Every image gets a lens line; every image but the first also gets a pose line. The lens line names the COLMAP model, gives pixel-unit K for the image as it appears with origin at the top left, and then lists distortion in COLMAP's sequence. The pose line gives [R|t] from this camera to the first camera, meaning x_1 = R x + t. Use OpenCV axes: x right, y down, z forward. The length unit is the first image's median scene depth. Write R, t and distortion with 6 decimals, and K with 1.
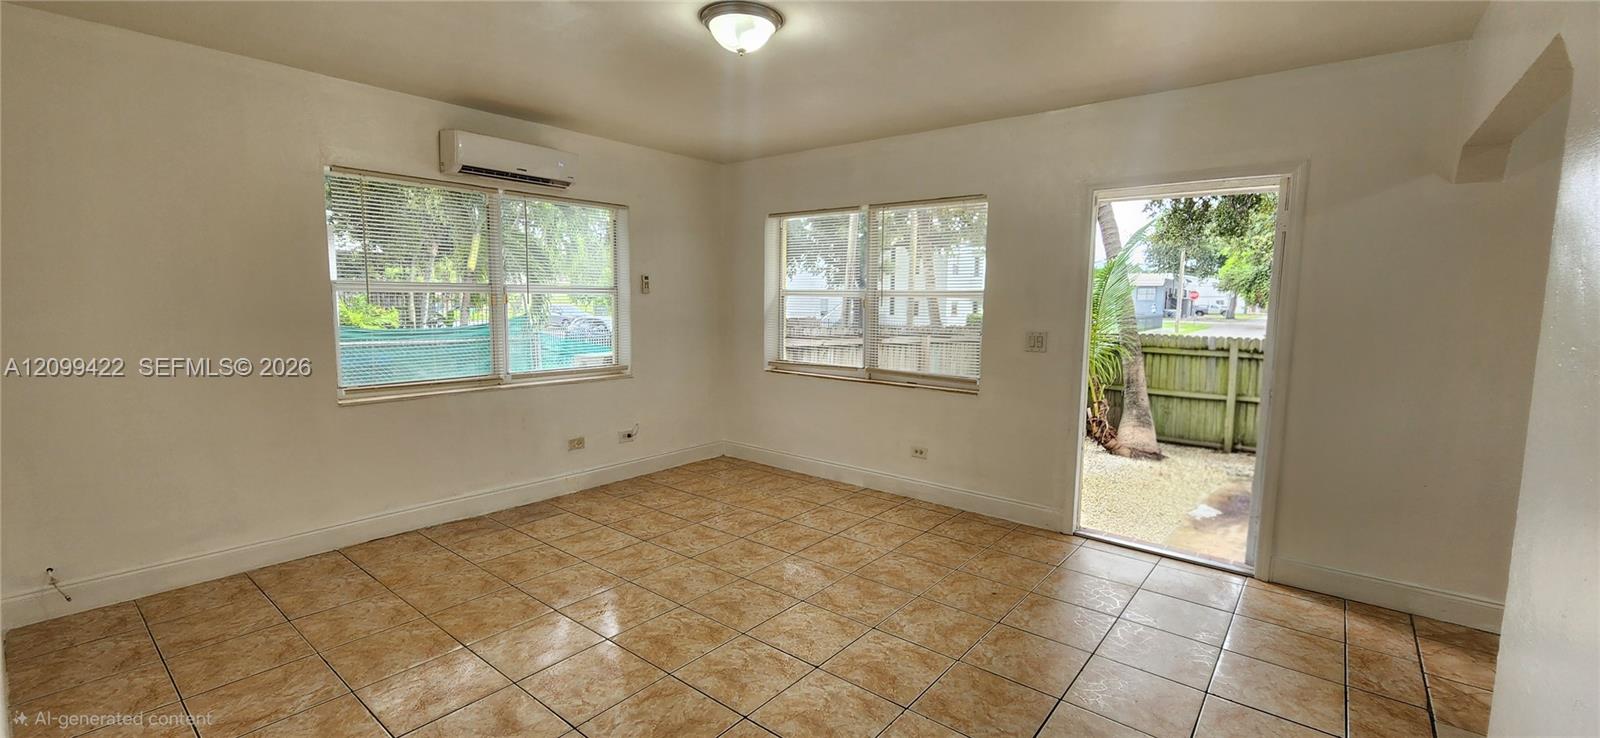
lens RADIAL K [[655.8, 0, 801.8], [0, 655.8, 366.6], [0, 0, 1]] dist [0.003420, -0.002569]
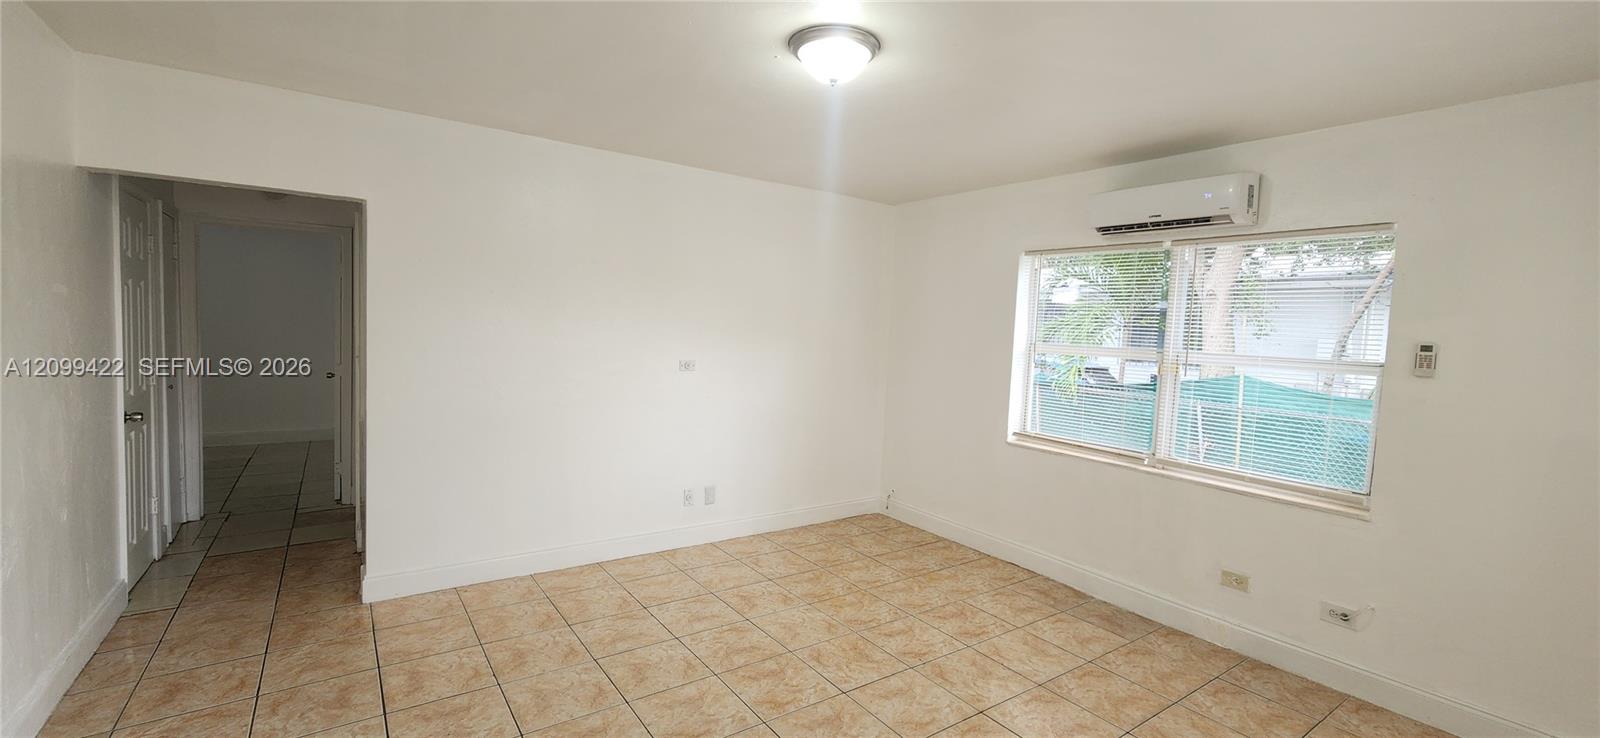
lens RADIAL K [[655.8, 0, 805.7], [0, 655.8, 366.7], [0, 0, 1]] dist [0.003420, -0.002569]
pose [[-0.263114, 0.036780, -0.964063, 0.545357], [-0.149884, 0.985582, 0.078507, -0.114725], [0.953051, 0.165154, -0.253808, 0.870356]]
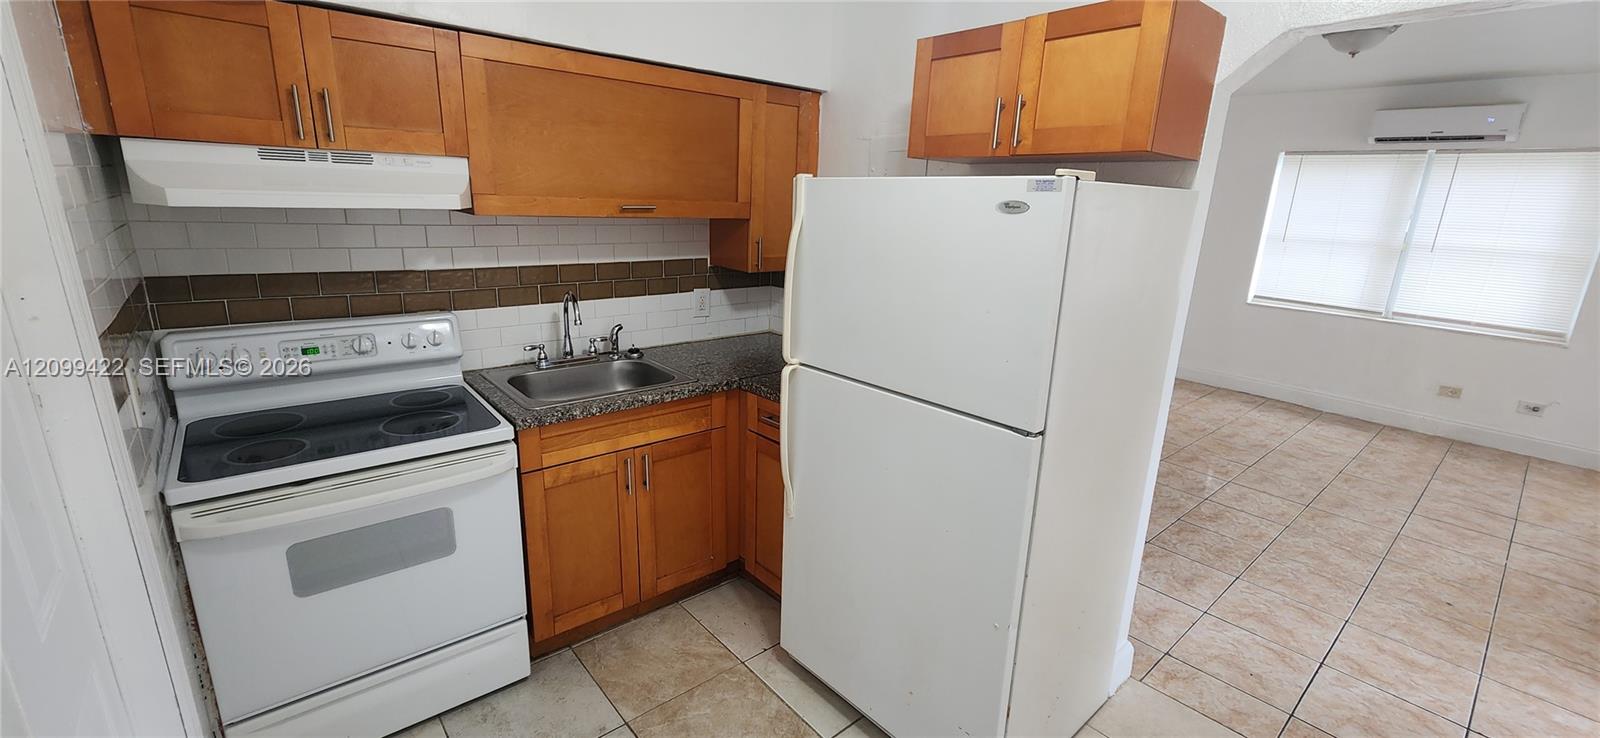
lens RADIAL K [[655.8, 0, 811.1], [0, 655.8, 367.6], [0, 0, 1]] dist [0.003420, -0.002569]
pose [[-0.170421, 0.238094, -0.956174, 1.000484], [-0.144429, 0.953853, 0.263258, -0.056629], [0.974729, 0.182964, -0.128169, 0.177340]]
